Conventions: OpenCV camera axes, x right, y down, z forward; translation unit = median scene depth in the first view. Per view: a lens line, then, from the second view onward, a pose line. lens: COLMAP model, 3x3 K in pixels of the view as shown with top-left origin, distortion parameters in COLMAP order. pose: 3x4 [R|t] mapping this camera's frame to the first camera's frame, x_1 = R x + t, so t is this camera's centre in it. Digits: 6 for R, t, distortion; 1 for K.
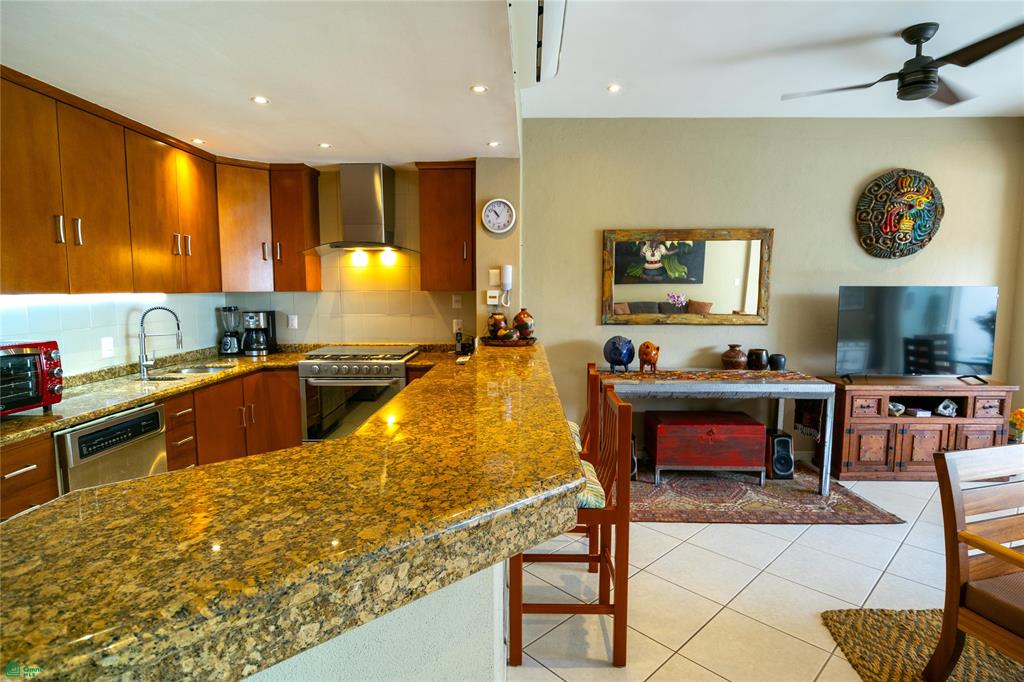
lens RADIAL K [[524.9, 0, 515.1], [0, 524.9, 340.7], [0, 0, 1]] dist [-0.016431, -0.000287]
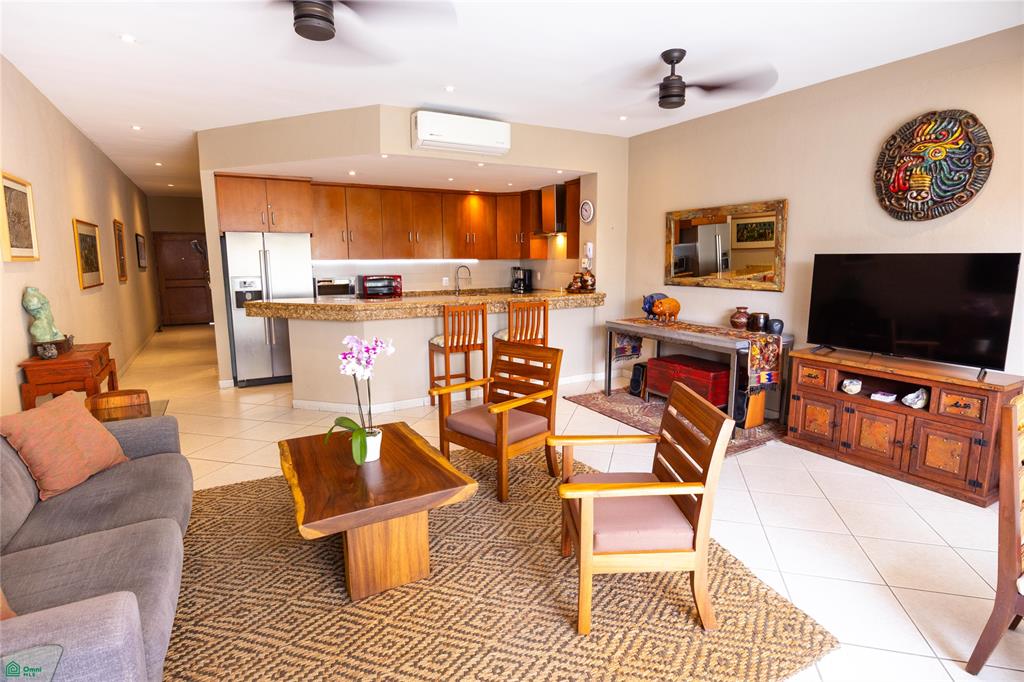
lens RADIAL K [[520.5, 0, 516.7], [0, 520.5, 336.7], [0, 0, 1]] dist [-0.006470, 0.000335]
pose [[0.517745, 0.127112, -0.846040, 1.198534], [-0.082034, 0.991720, 0.098798, 0.000033], [0.851593, 0.018252, 0.523886, 0.000963]]
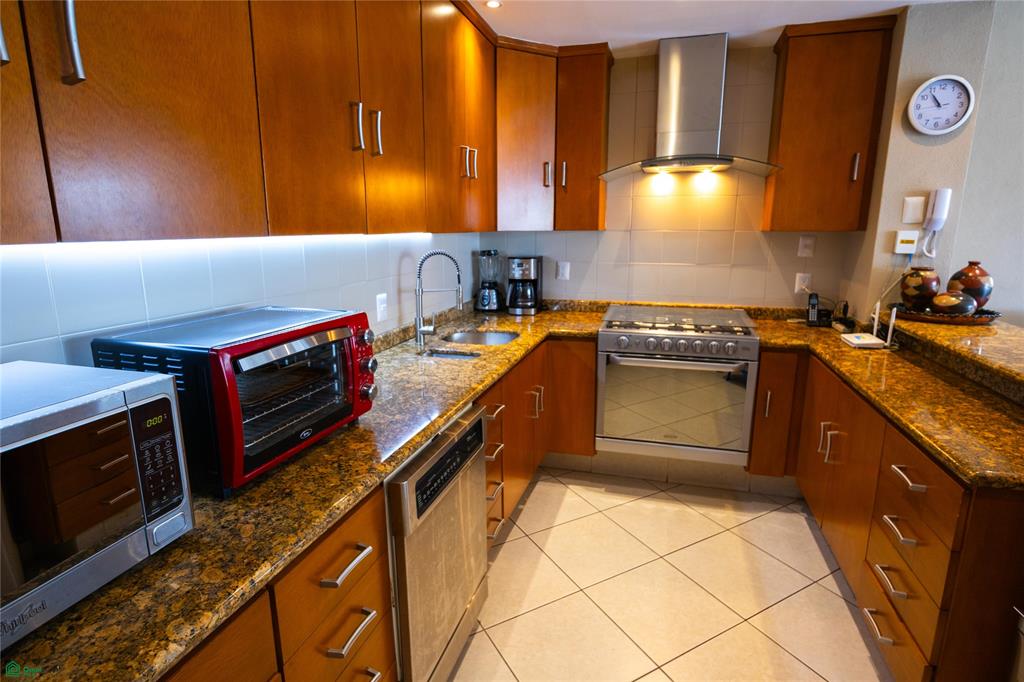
lens RADIAL K [[524.9, 0, 515.1], [0, 524.9, 340.7], [0, 0, 1]] dist [-0.016431, -0.000287]
pose [[0.967130, 0.054527, -0.248366, -0.330914], [-0.026015, 0.992830, 0.116670, -0.025079], [0.252947, -0.106374, 0.961615, 0.264511]]
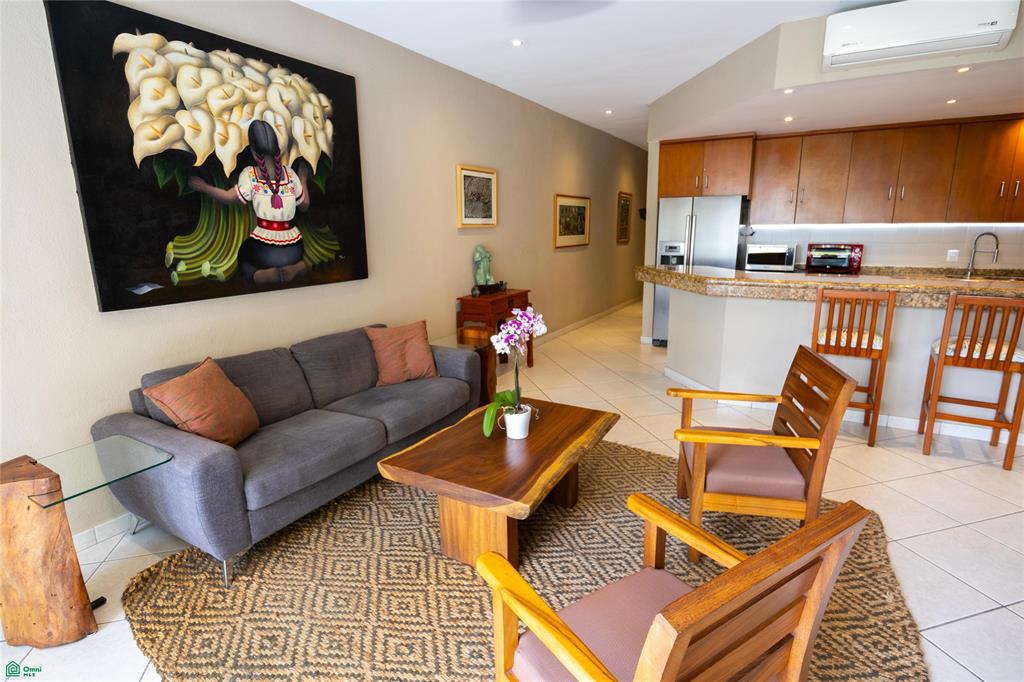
lens RADIAL K [[509.7, 0, 518.4], [0, 509.7, 337.6], [0, 0, 1]] dist [-0.002870, -0.001150]
pose [[-0.472611, 0.194702, -0.859494, 1.081394], [-0.075610, 0.962734, 0.259665, -0.042625], [0.878022, 0.187707, -0.440277, 0.428549]]
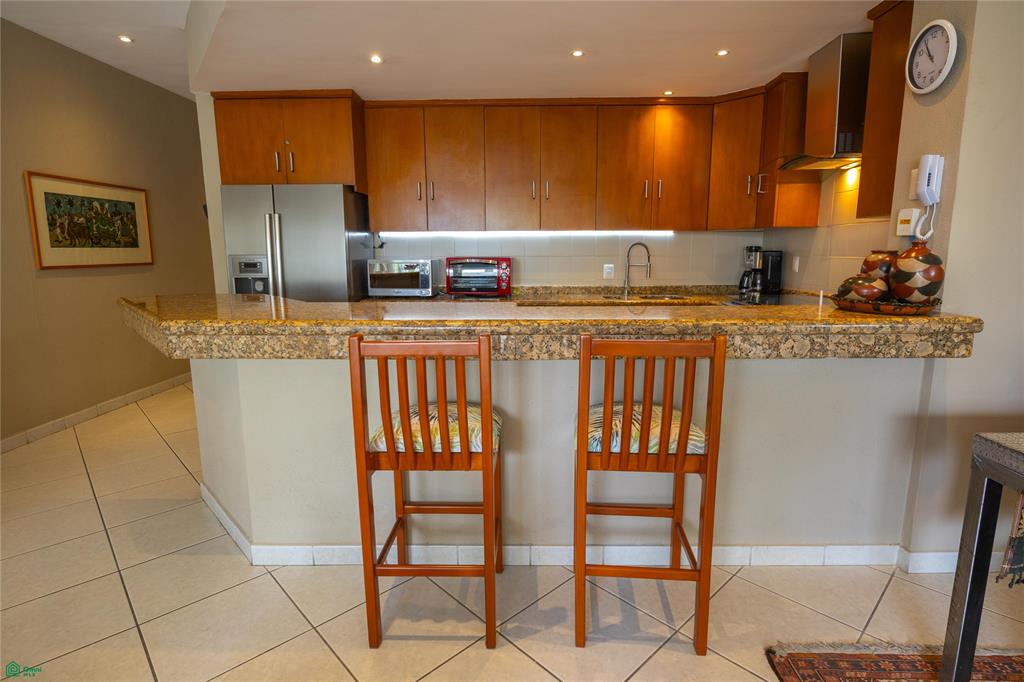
lens RADIAL K [[520.5, 0, 516.7], [0, 520.5, 336.7], [0, 0, 1]] dist [-0.006470, 0.000335]
pose [[0.002867, 0.164226, -0.986419, 0.491495], [-0.095498, 0.981959, 0.163206, -0.015768], [0.995426, 0.093733, 0.018498, 0.594117]]
